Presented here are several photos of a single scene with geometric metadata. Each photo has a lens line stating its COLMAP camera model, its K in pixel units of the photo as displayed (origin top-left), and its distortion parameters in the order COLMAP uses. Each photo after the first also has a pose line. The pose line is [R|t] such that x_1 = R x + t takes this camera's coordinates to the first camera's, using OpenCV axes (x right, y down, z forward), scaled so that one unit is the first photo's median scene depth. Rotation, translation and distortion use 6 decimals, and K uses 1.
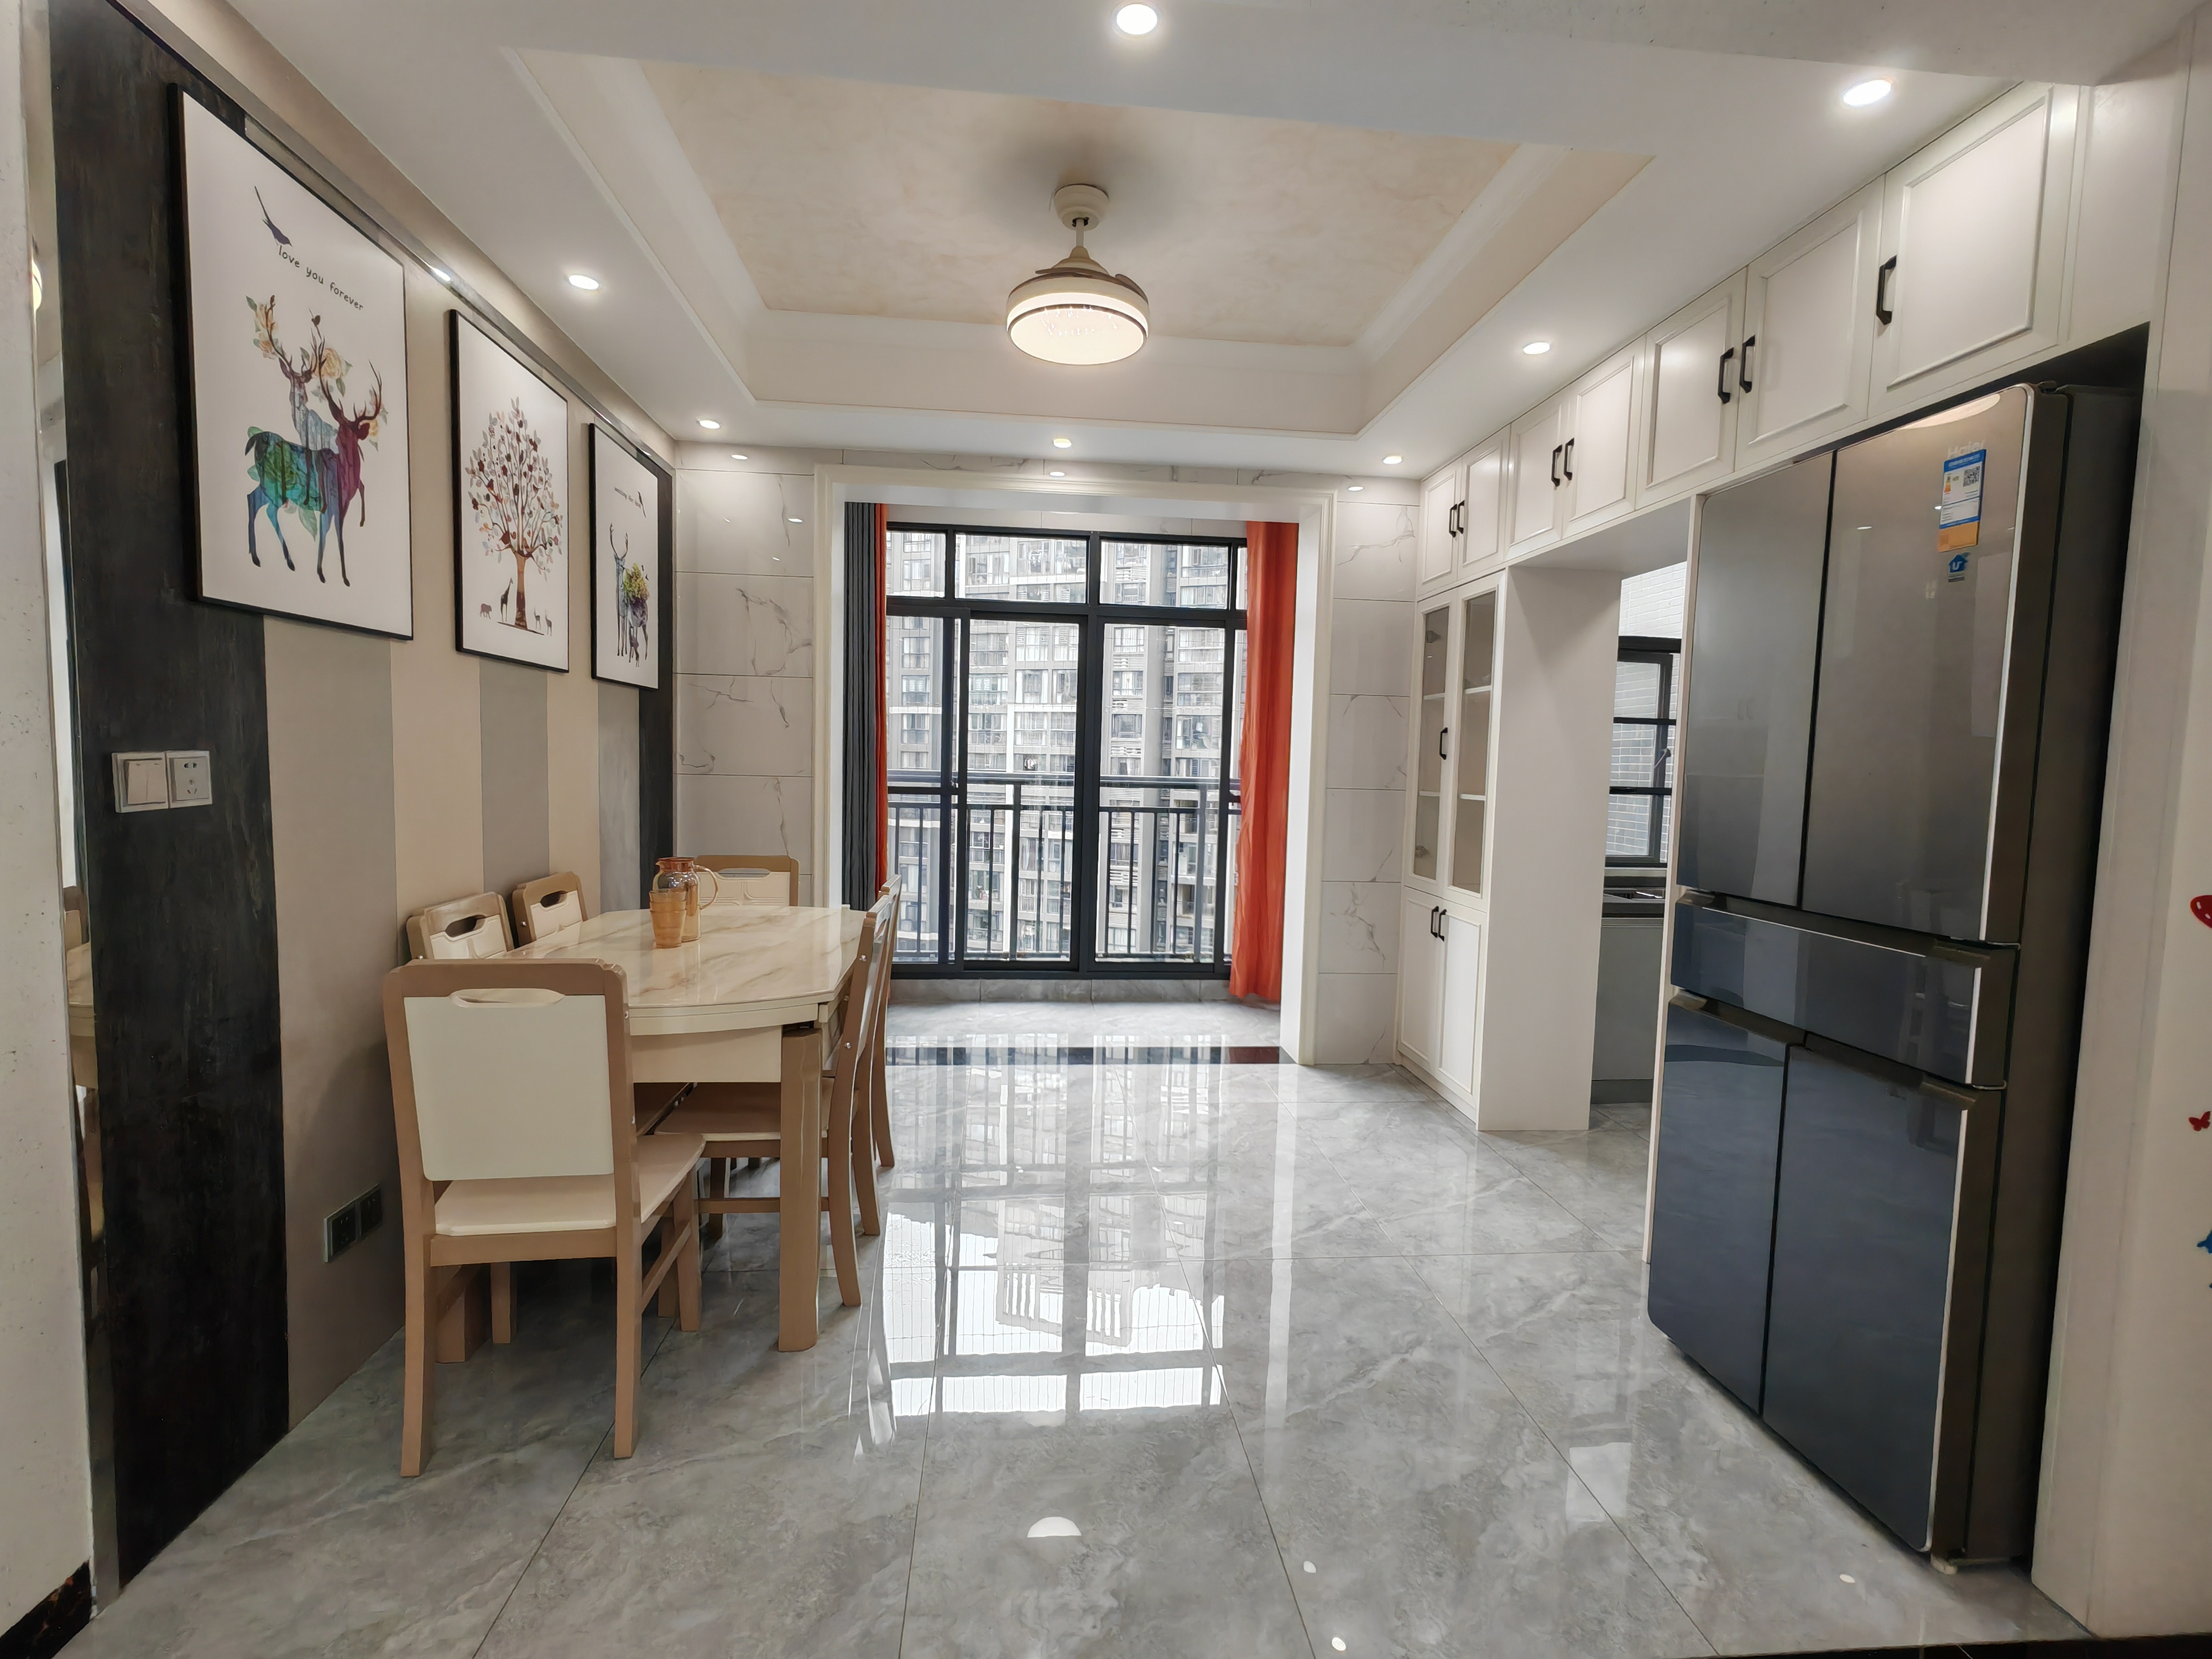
lens RADIAL K [[1016.9, 0, 1106.0], [0, 1016.9, 829.5], [0, 0, 1]] dist [-0.019406, -0.000051]
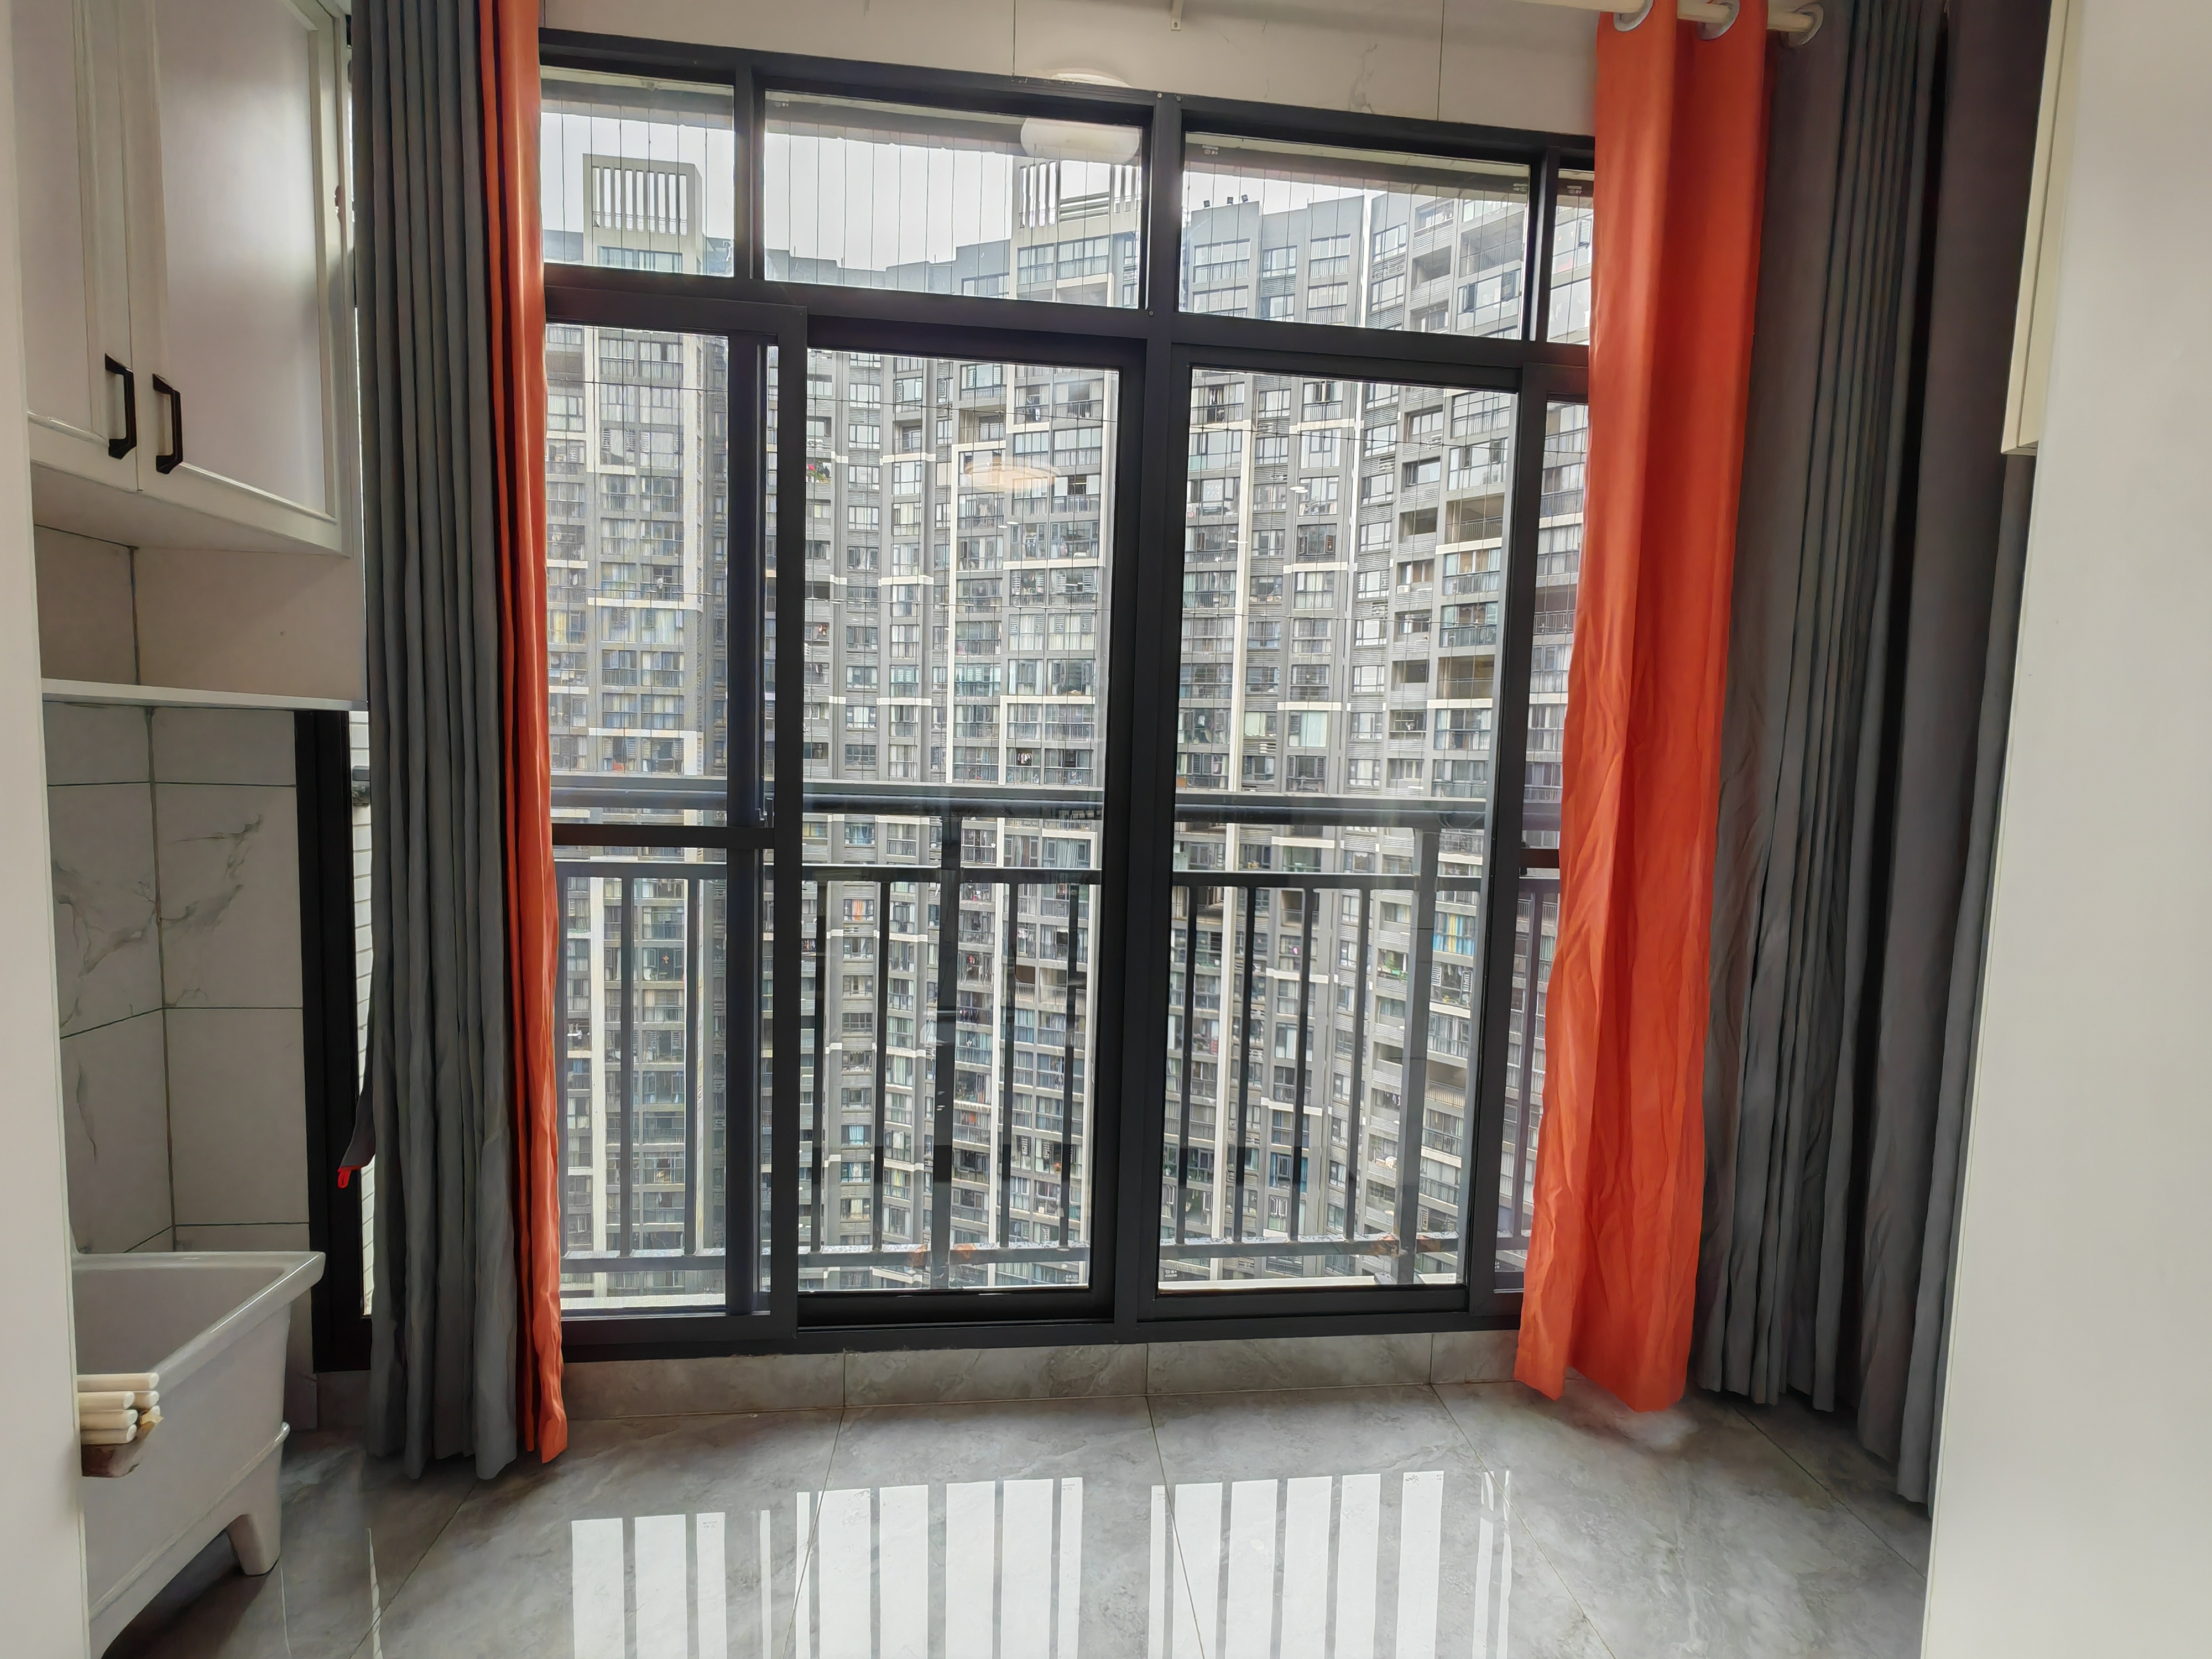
lens RADIAL K [[1016.9, 0, 1106.0], [0, 1016.9, 829.5], [0, 0, 1]] dist [-0.019406, -0.000051]
pose [[0.999970, 0.005102, 0.005770, -0.032761], [-0.005133, 0.999972, 0.005375, -0.041452], [-0.005742, -0.005405, 0.999969, 0.633268]]
